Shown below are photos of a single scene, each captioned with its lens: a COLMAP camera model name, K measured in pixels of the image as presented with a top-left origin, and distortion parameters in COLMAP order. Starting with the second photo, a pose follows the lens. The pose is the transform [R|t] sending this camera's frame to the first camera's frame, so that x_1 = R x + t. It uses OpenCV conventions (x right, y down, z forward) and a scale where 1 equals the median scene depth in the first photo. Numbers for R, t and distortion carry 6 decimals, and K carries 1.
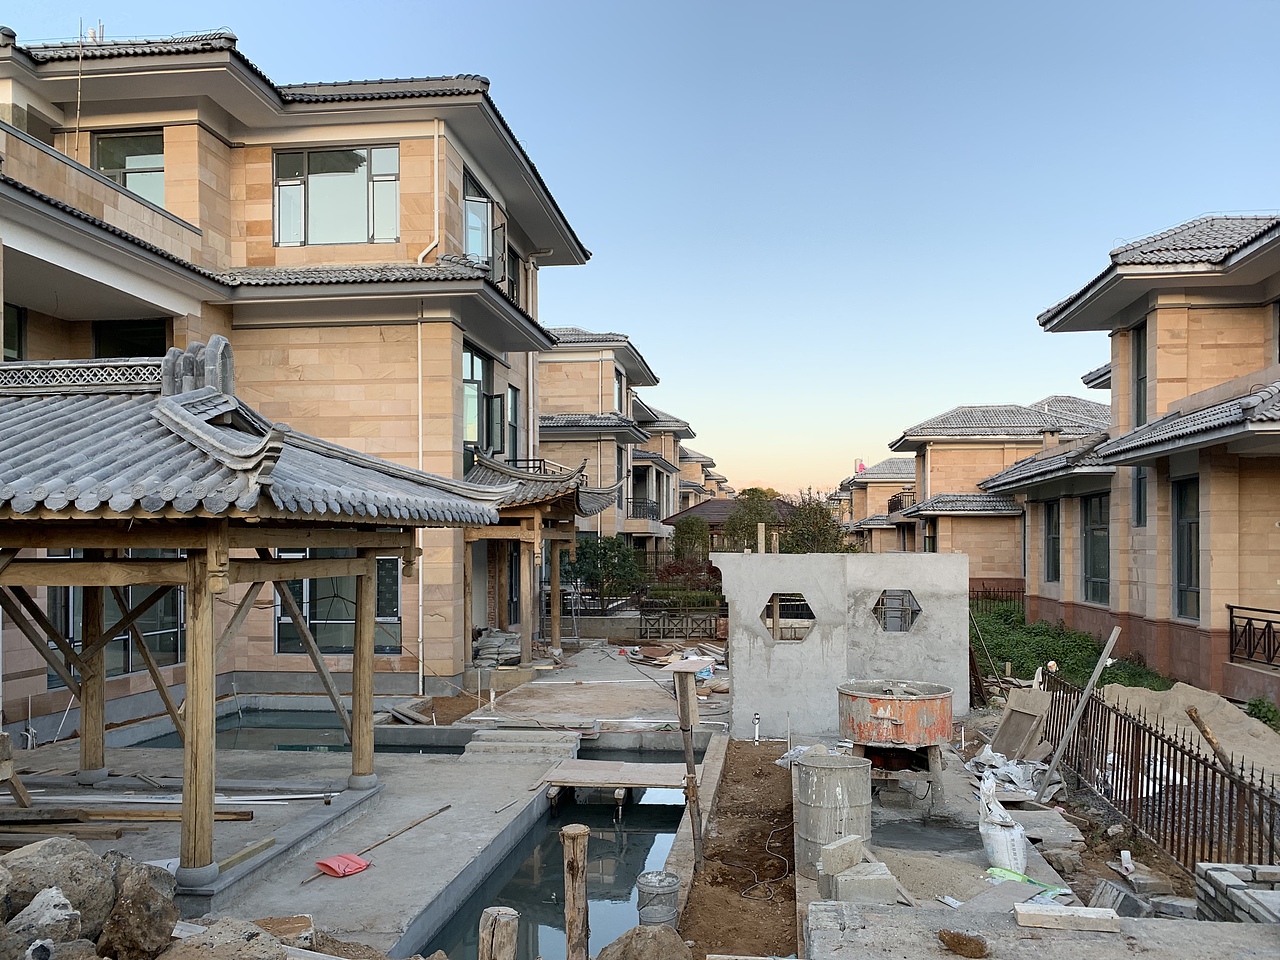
lens RADIAL K [[1007.8, 0, 641.7], [0, 1007.8, 538.3], [0, 0, 1]] dist [0.129745, -0.238967]
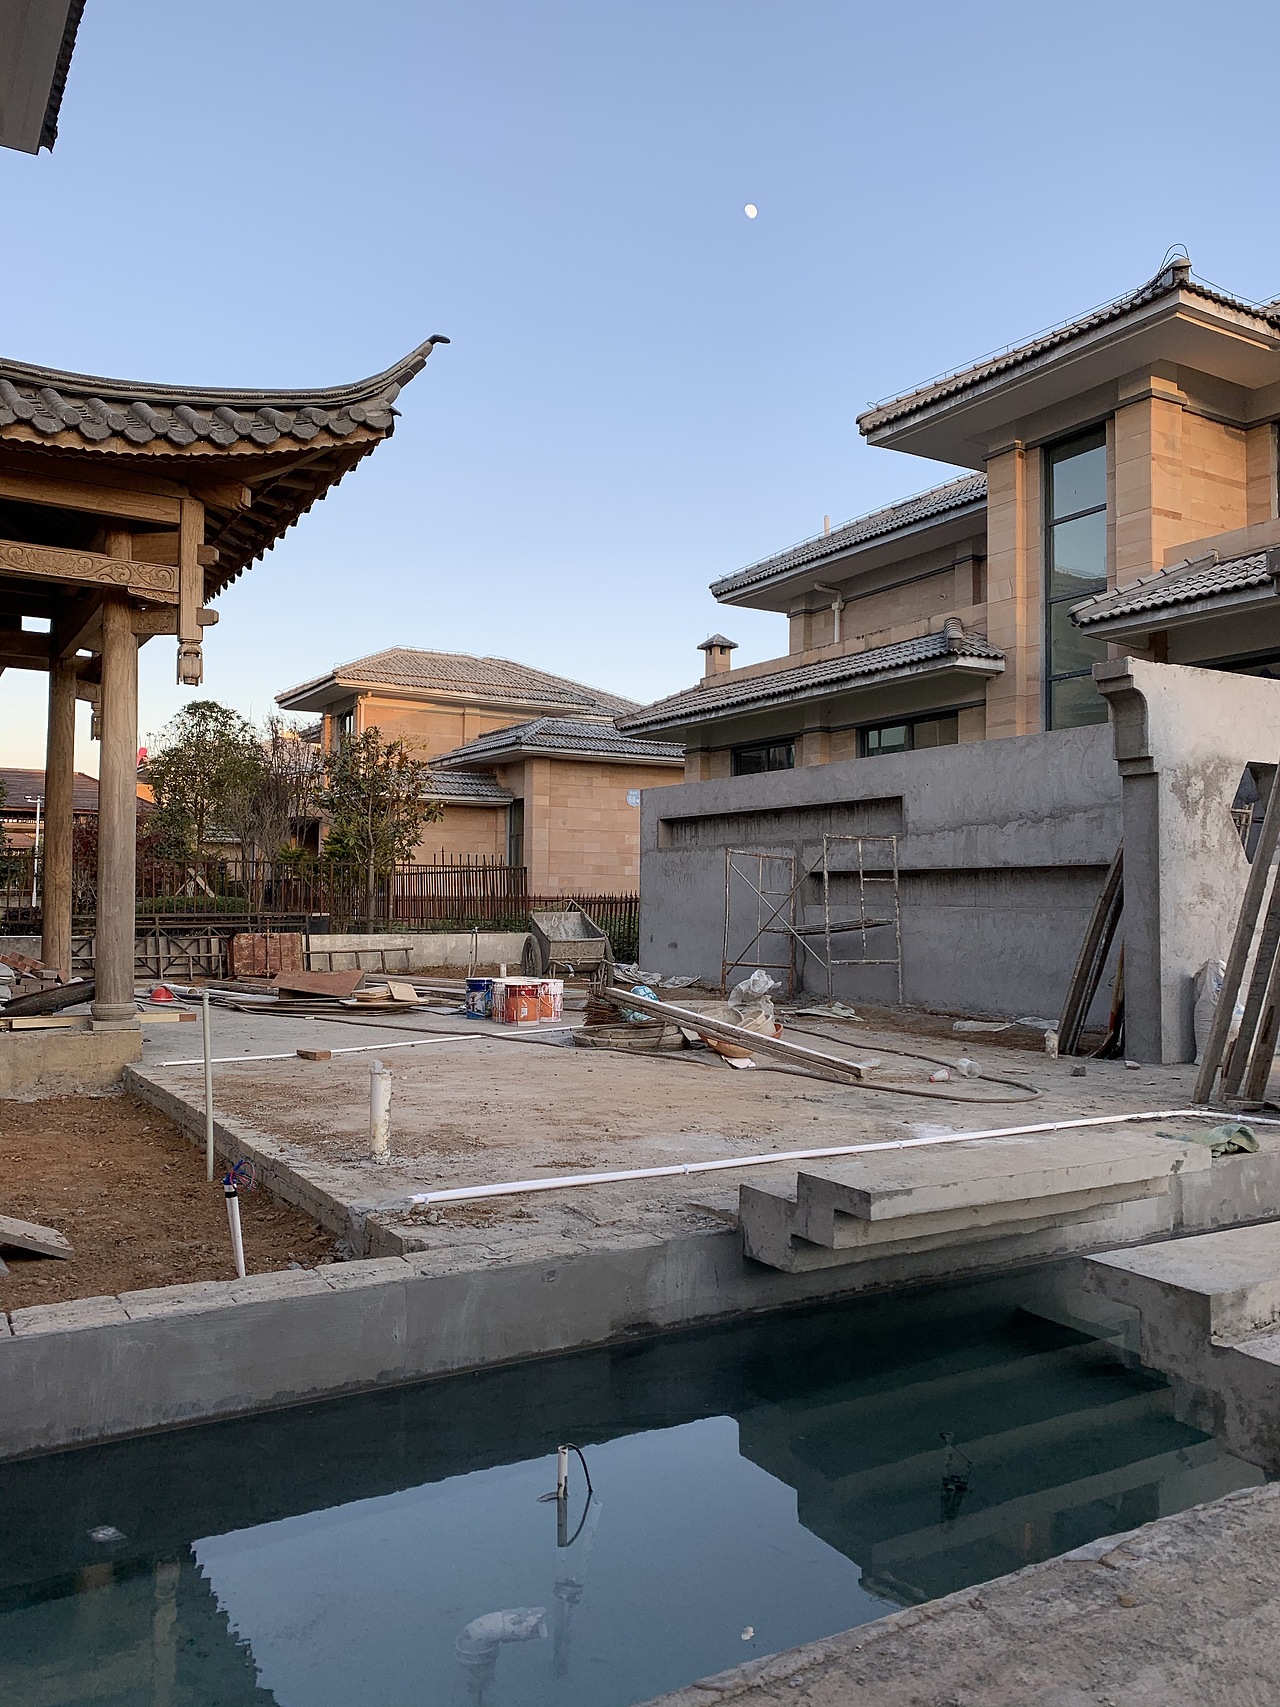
lens RADIAL K [[1291.6, 0, 652.6], [0, 1291.6, 848.4], [0, 0, 1]] dist [0.051173, -0.077786]
pose [[0.781707, 0.033344, 0.622753, -0.243751], [-0.012884, 0.999220, -0.037329, 0.093796], [-0.623512, 0.021157, 0.781527, 0.627072]]
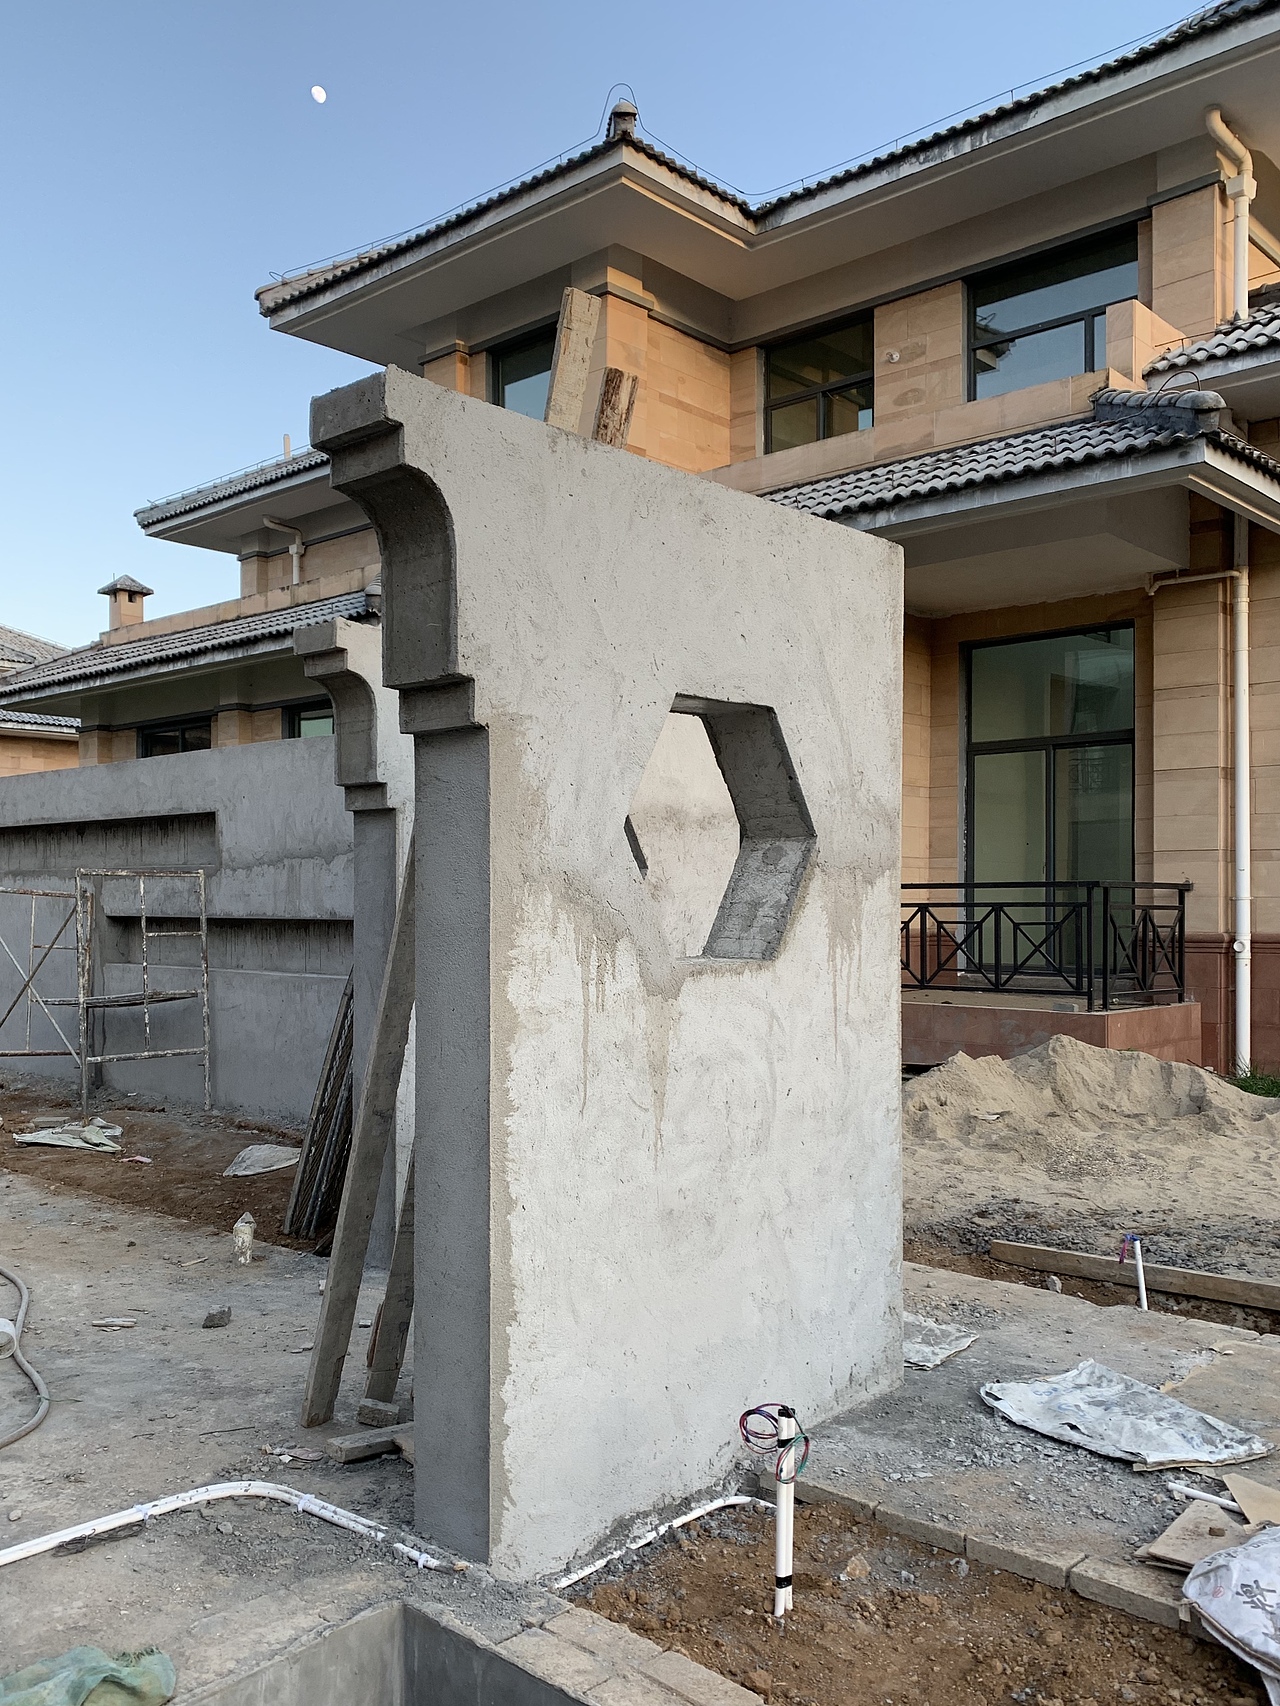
lens RADIAL K [[1439.4, 0, 622.8], [0, 1439.4, 886.3], [0, 0, 1]] dist [0.062054, -0.067738]
pose [[0.579747, 0.006088, 0.814774, -0.061740], [-0.005053, 0.999980, -0.003877, 0.067379], [-0.814781, -0.001869, 0.579766, 0.646510]]
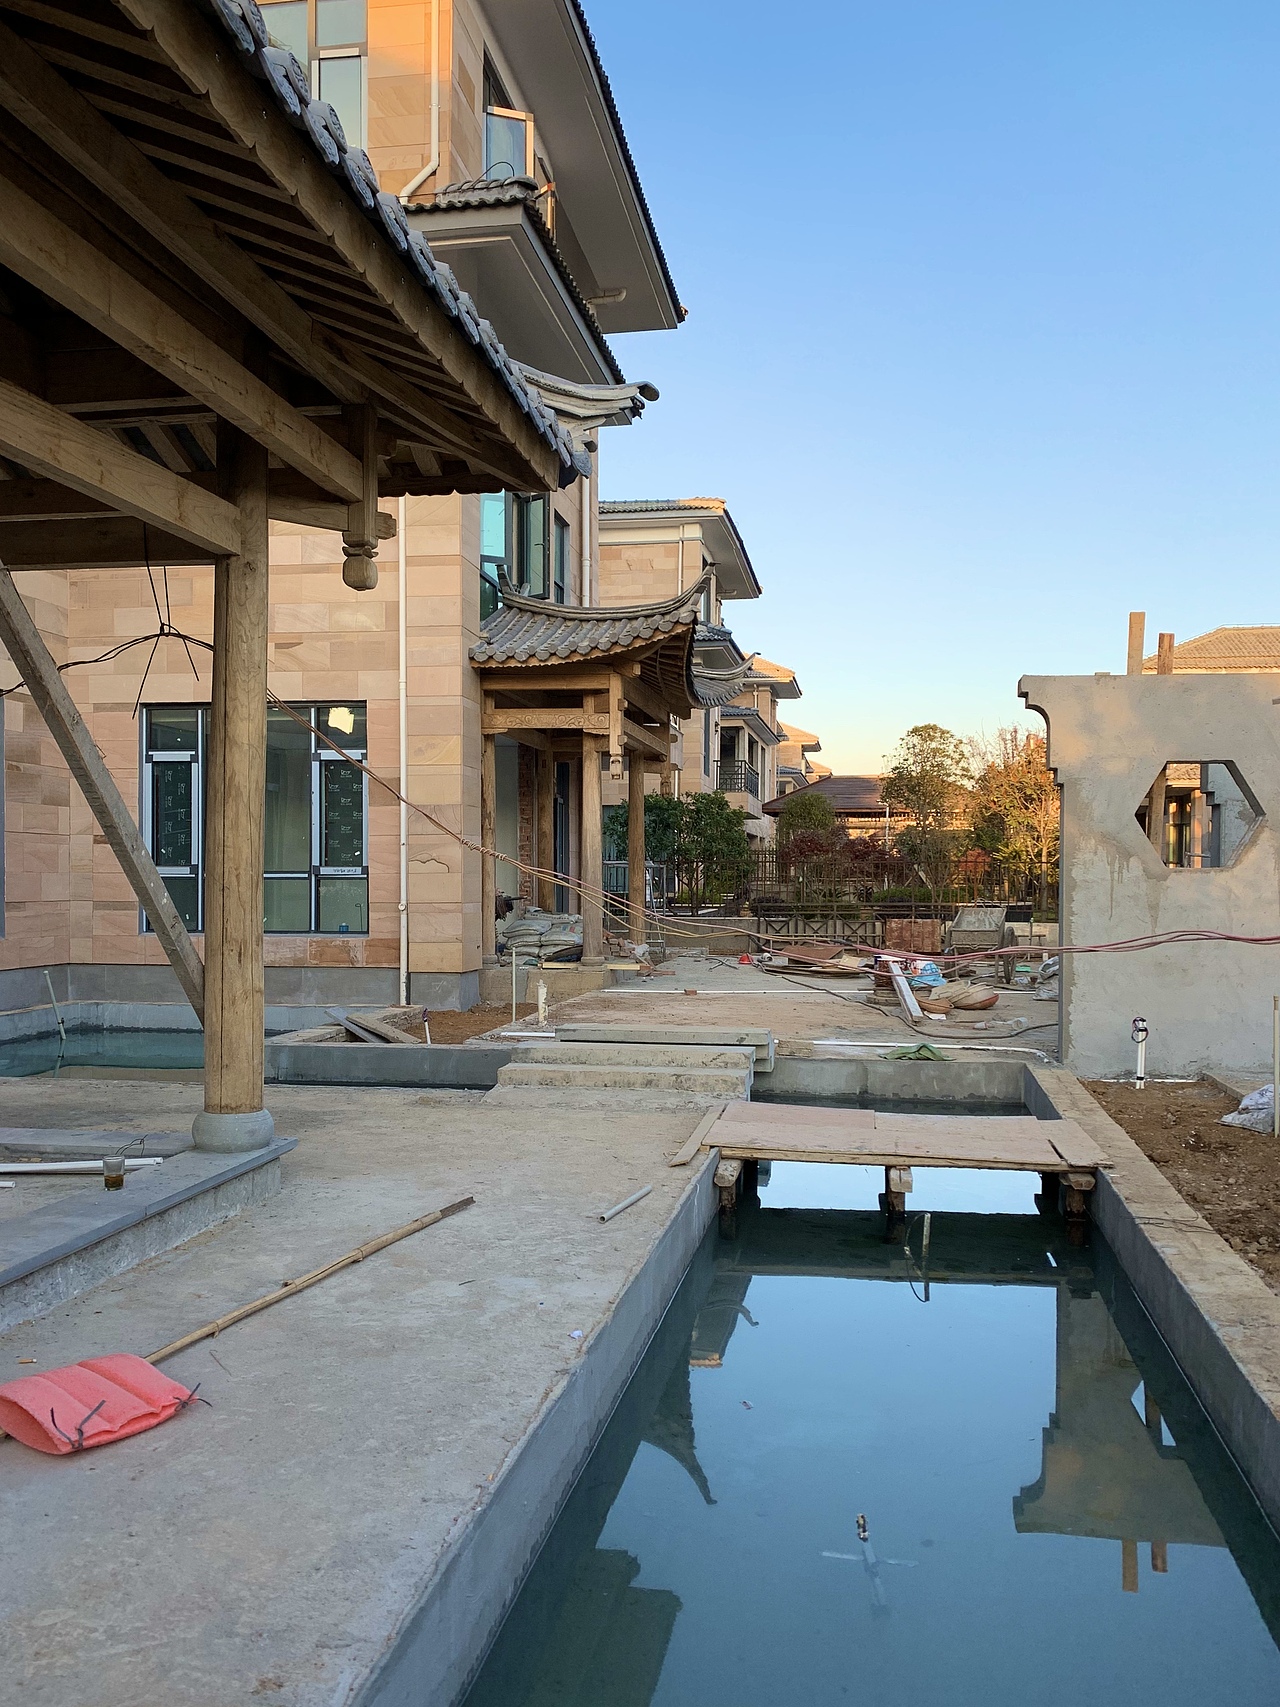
lens RADIAL K [[1344.0, 0, 643.8], [0, 1344.0, 880.7], [0, 0, 1]] dist [0.129745, -0.238967]
pose [[0.999044, 0.005668, -0.043344, -0.057779], [-0.005277, 0.999944, 0.009136, 0.078202], [0.043394, -0.008898, 0.999018, 0.283504]]
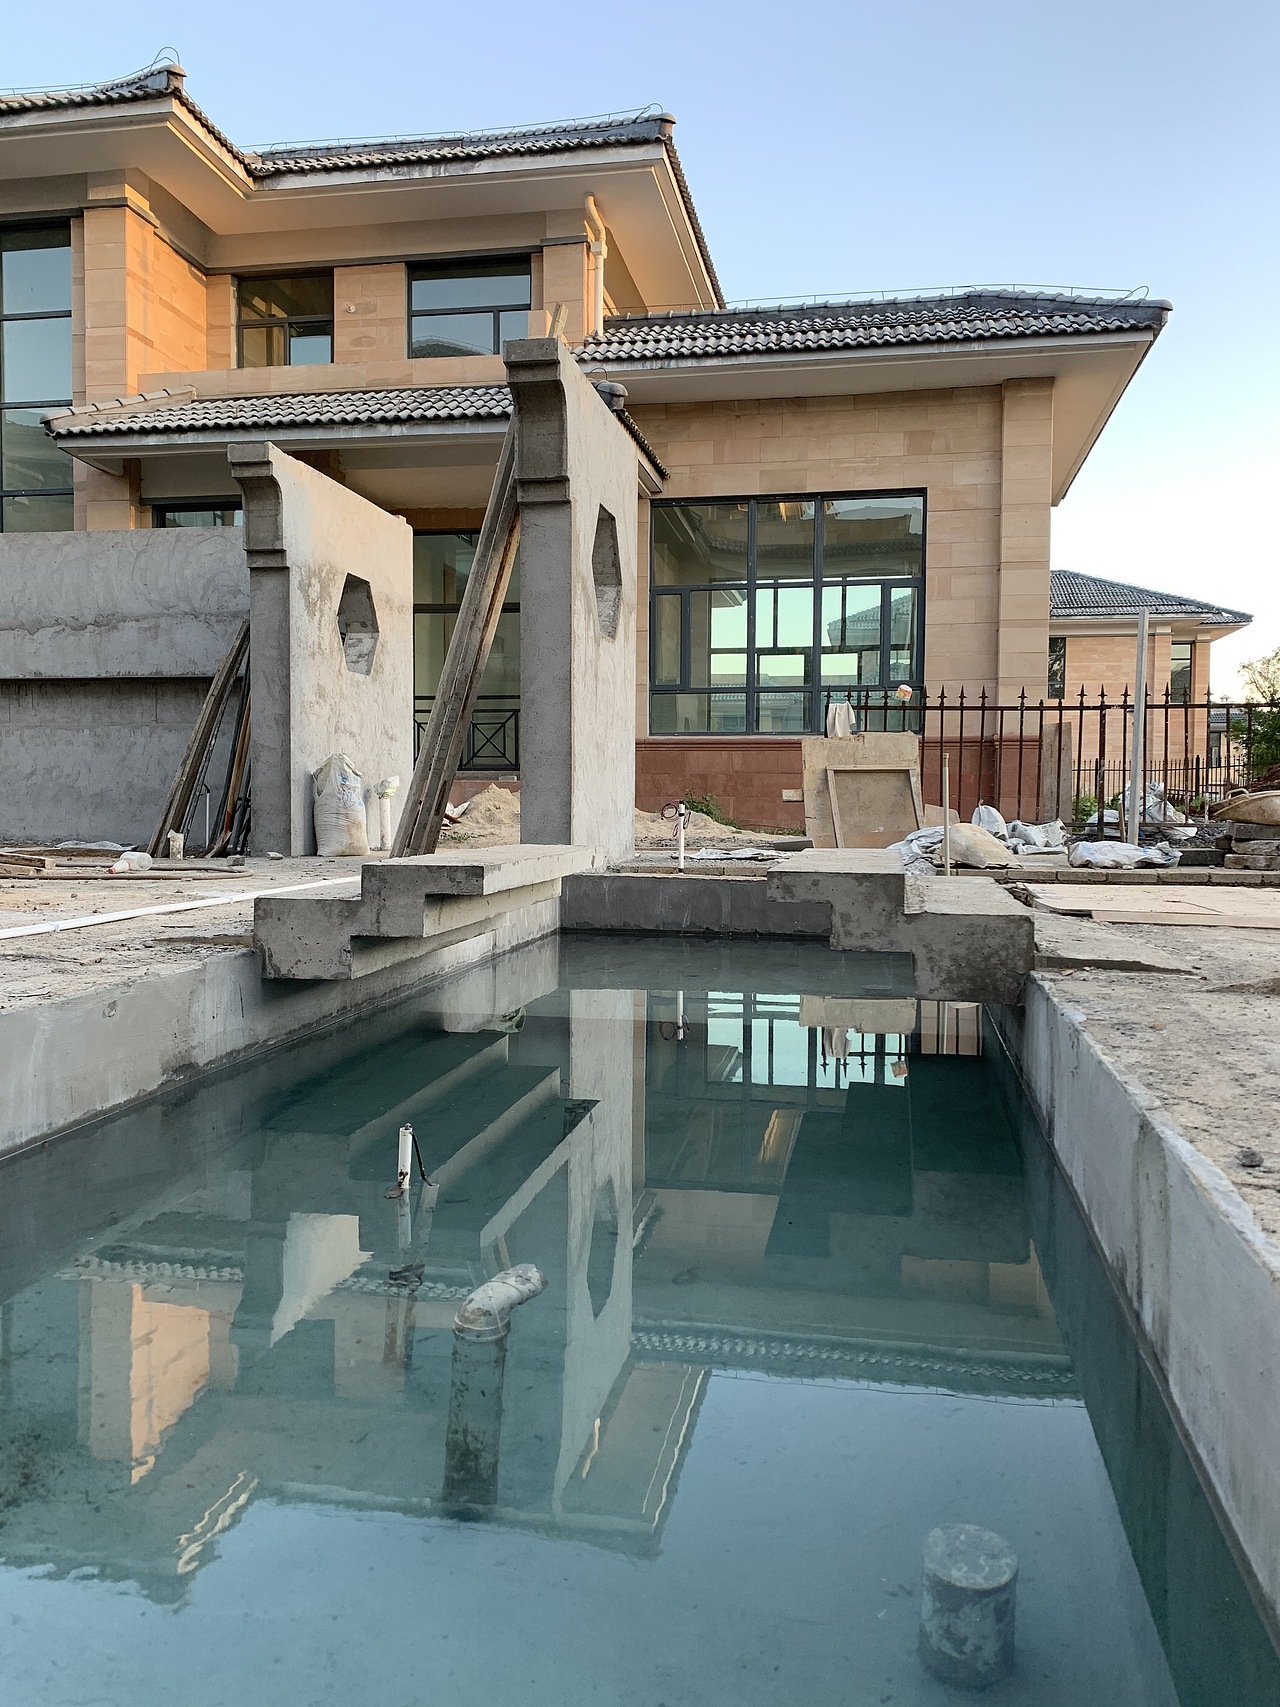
lens RADIAL K [[1295.2, 0, 634.0], [0, 1295.2, 842.1], [0, 0, 1]] dist [0.031061, -0.036628]
pose [[0.054936, -0.033670, 0.997922, -0.272010], [-0.014751, 0.999295, 0.034529, 0.124919], [-0.998381, -0.016617, 0.054400, 0.720125]]
